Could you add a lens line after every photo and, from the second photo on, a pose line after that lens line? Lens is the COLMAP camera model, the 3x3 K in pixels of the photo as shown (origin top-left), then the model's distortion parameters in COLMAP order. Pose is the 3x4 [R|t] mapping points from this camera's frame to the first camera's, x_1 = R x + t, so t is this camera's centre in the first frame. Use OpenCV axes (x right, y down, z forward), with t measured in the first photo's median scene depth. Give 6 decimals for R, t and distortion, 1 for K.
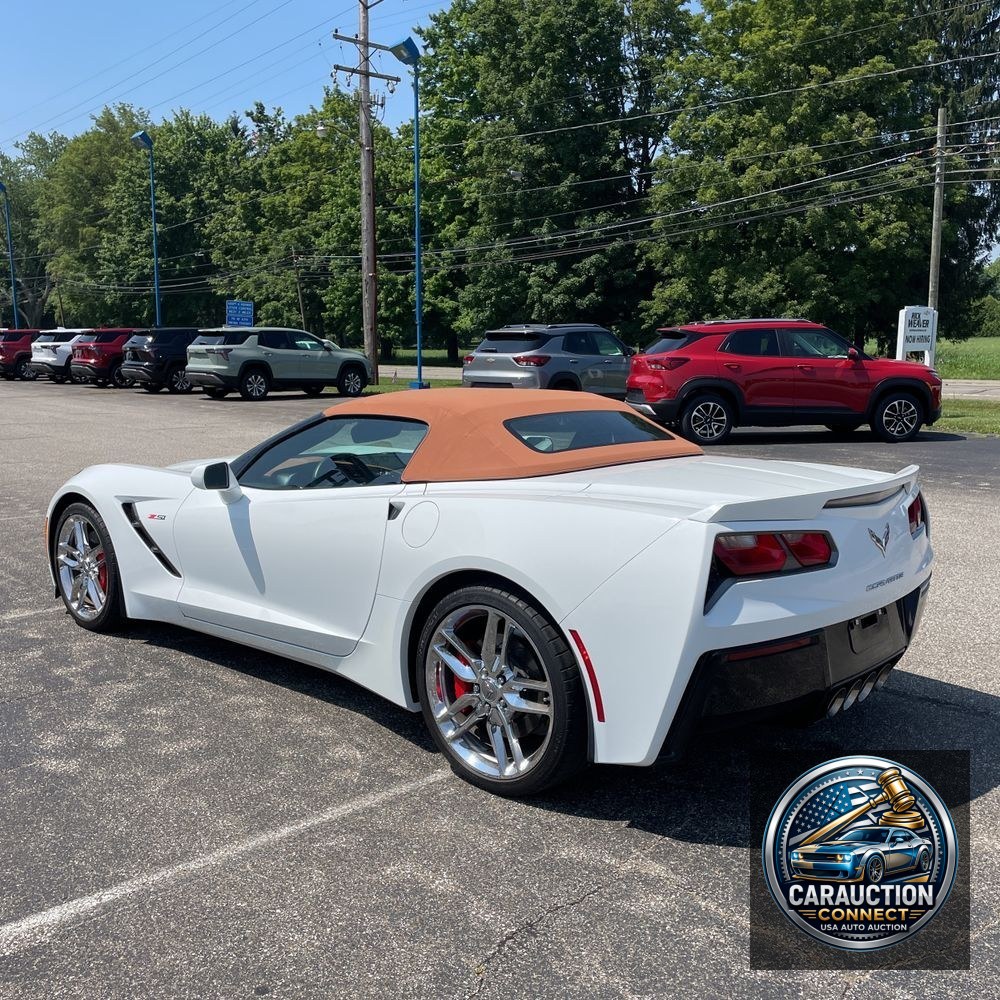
lens RADIAL K [[988.9, 0, 483.0], [0, 988.9, 505.0], [0, 0, 1]] dist [0.079295, -0.098216]
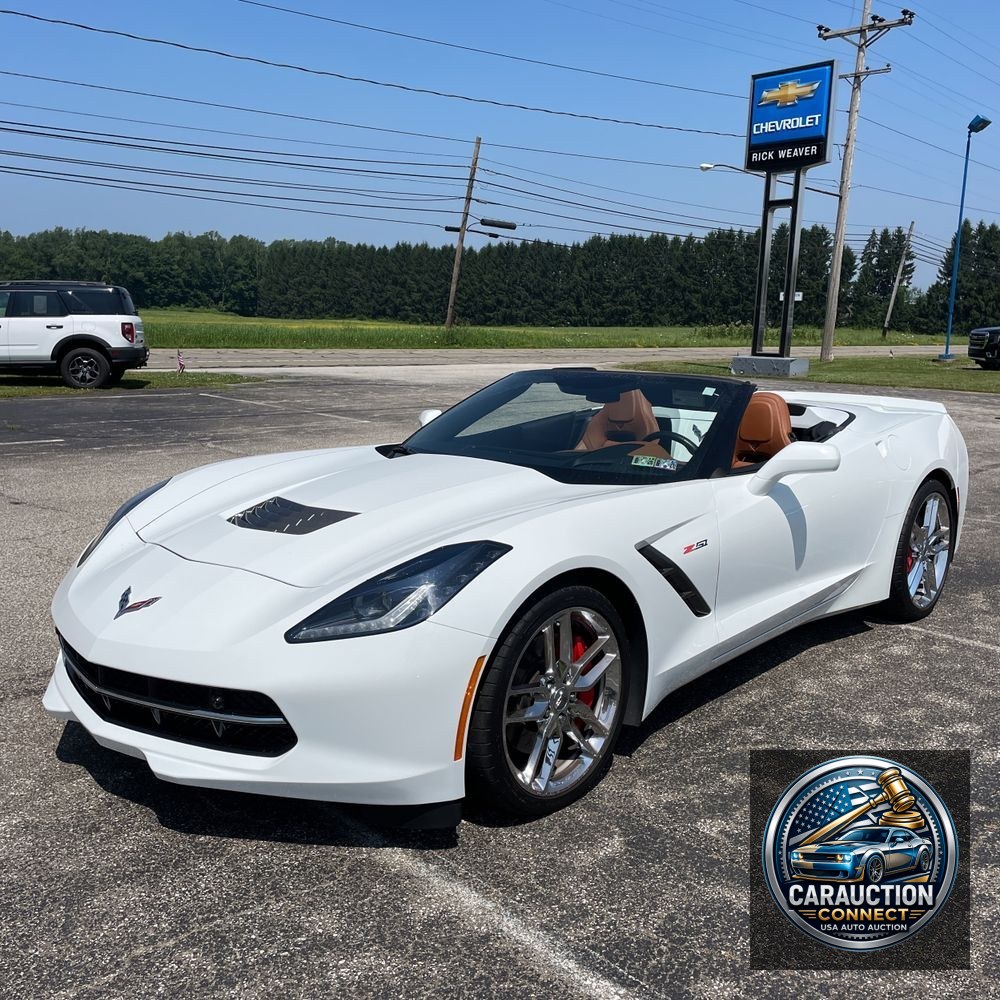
lens RADIAL K [[997.9, 0, 488.0], [0, 997.9, 495.3], [0, 0, 1]] dist [0.084406, -0.117737]
pose [[0.006975, -0.166517, 0.986014, -0.090386], [0.137462, 0.976837, 0.163994, -0.014286], [-0.990482, 0.134396, 0.029703, 0.097453]]
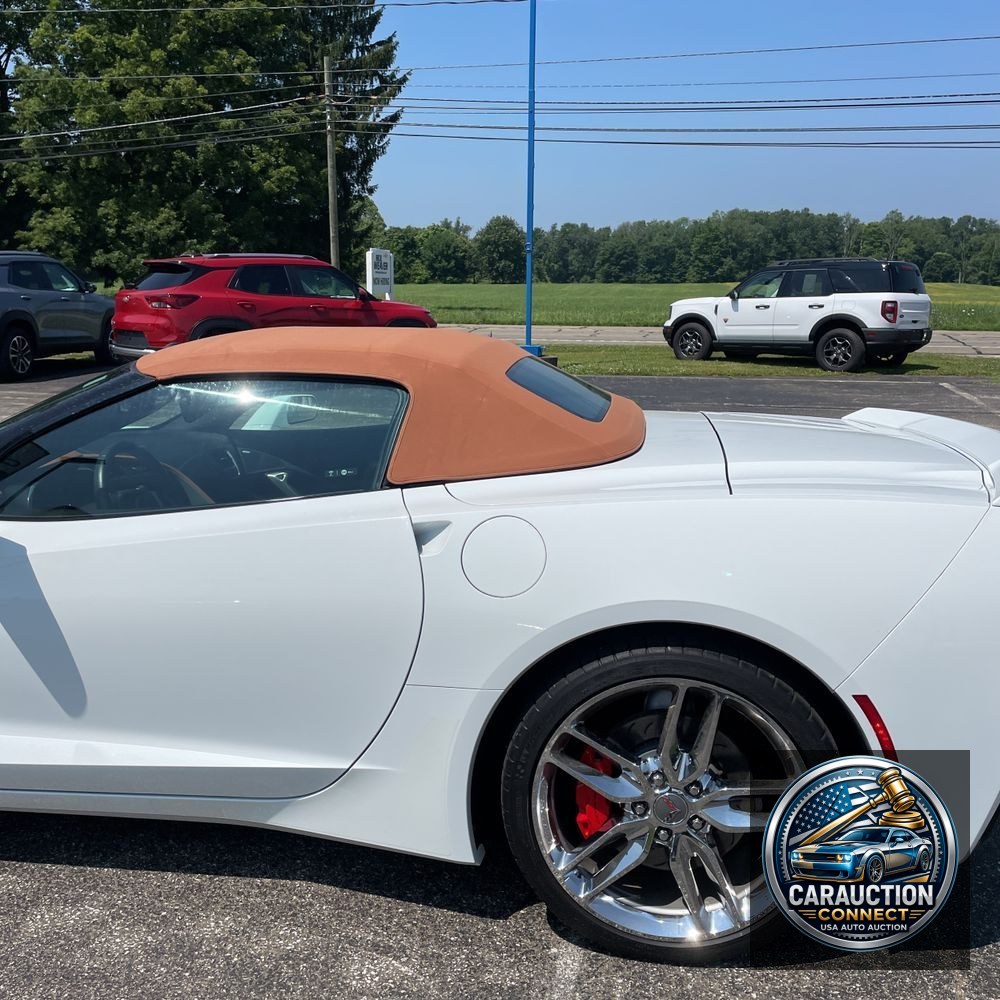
lens RADIAL K [[997.9, 0, 488.0], [0, 997.9, 495.3], [0, 0, 1]] dist [0.084406, -0.117737]
pose [[0.822875, -0.103321, 0.558750, -0.025642], [0.078247, 0.994566, 0.068675, -0.003756], [-0.562809, -0.012790, 0.826488, 0.033076]]
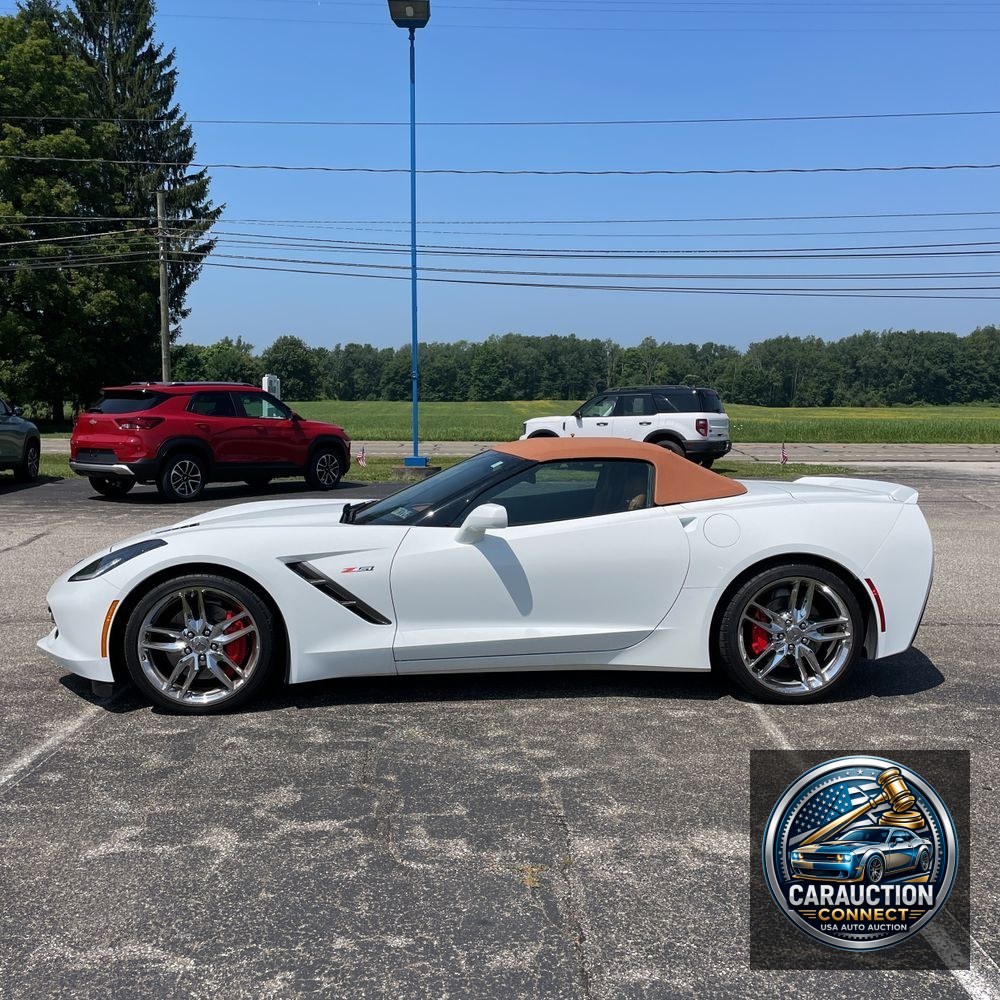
lens RADIAL K [[986.5, 0, 500.0], [0, 986.5, 500.0], [0, 0, 1]] dist [0.106583, -0.190238]
pose [[0.677948, -0.060346, 0.732628, -0.083463], [0.108988, 0.993862, -0.018990, -0.001994], [-0.726985, 0.092722, 0.680364, 0.017547]]
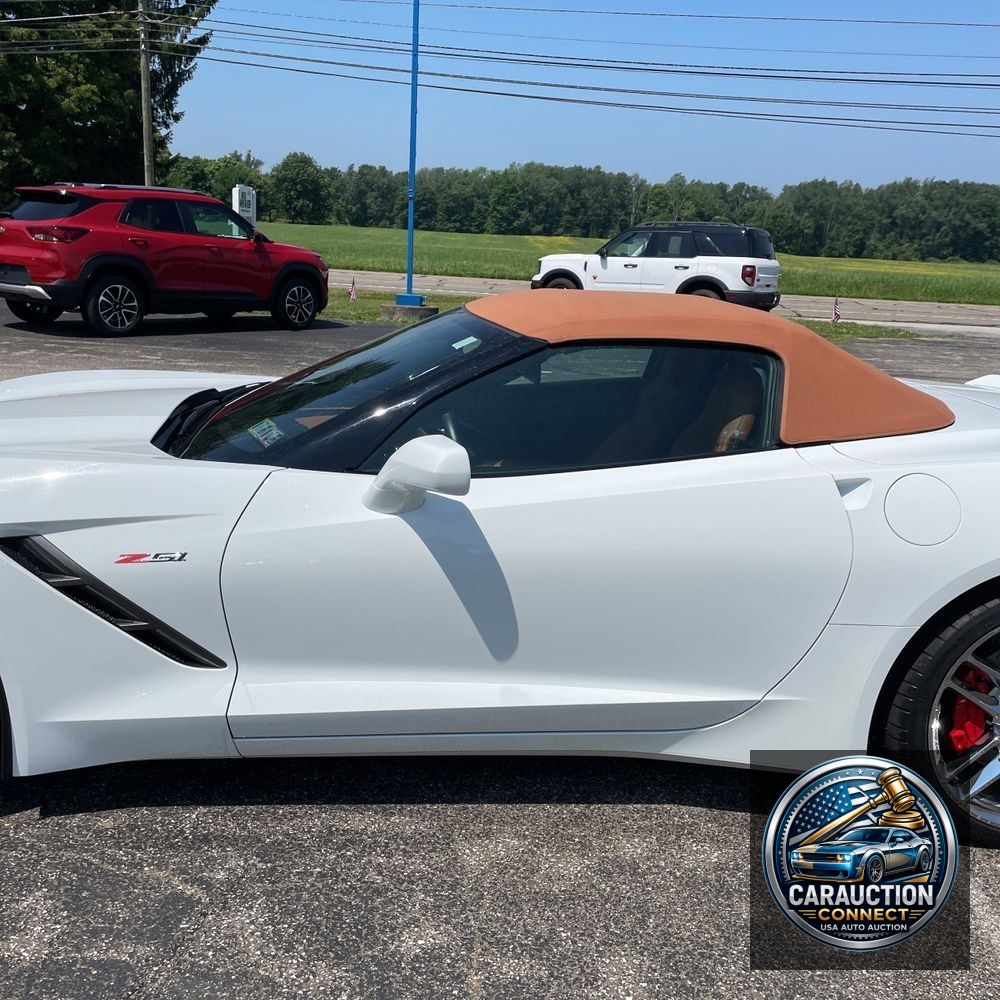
lens RADIAL K [[997.0, 0, 497.2], [0, 997.0, 499.6], [0, 0, 1]] dist [0.084508, -0.121364]
pose [[0.690832, -0.139047, 0.709519, -0.047780], [0.057658, 0.988803, 0.137640, -0.006263], [-0.720712, -0.054177, 0.691114, 0.047486]]
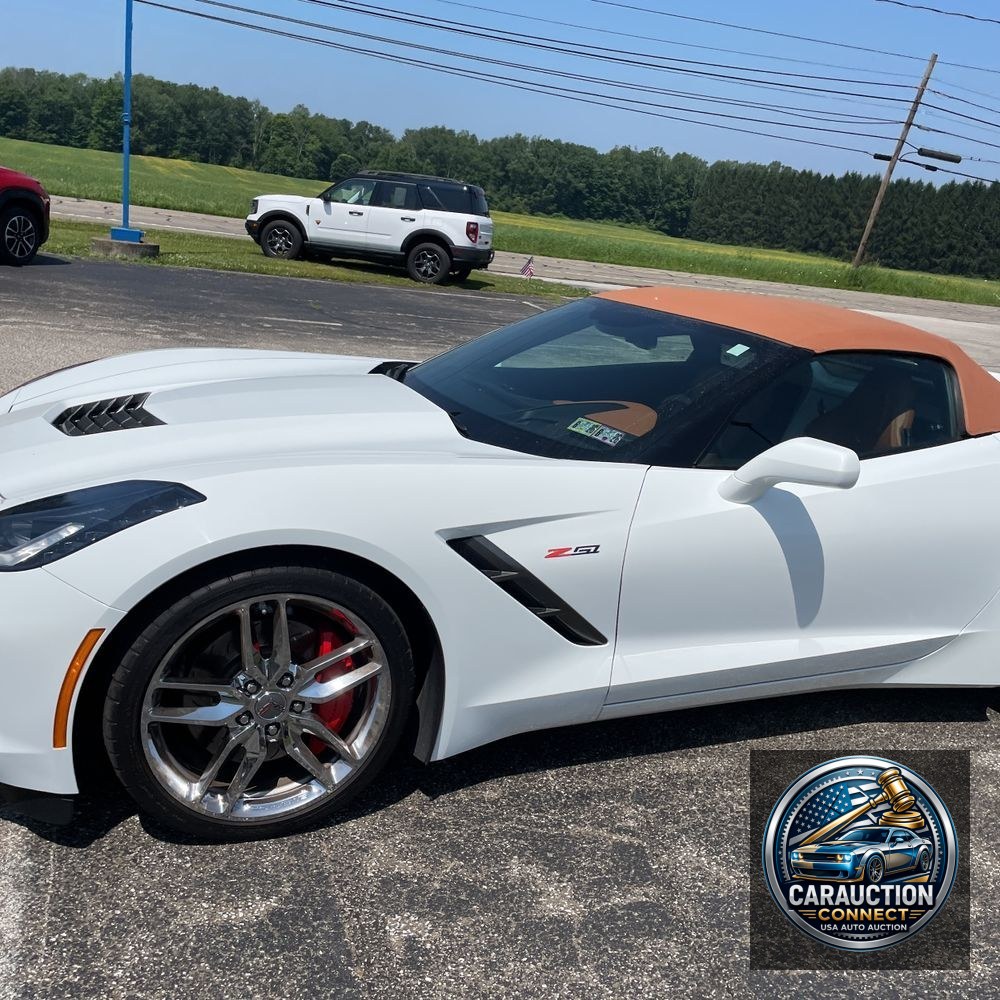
lens RADIAL K [[997.0, 0, 497.2], [0, 997.0, 499.6], [0, 0, 1]] dist [0.084508, -0.121364]
pose [[0.394390, -0.199935, 0.896930, -0.070641], [0.019297, 0.977631, 0.209439, -0.010995], [-0.918741, -0.065292, 0.389426, 0.072134]]
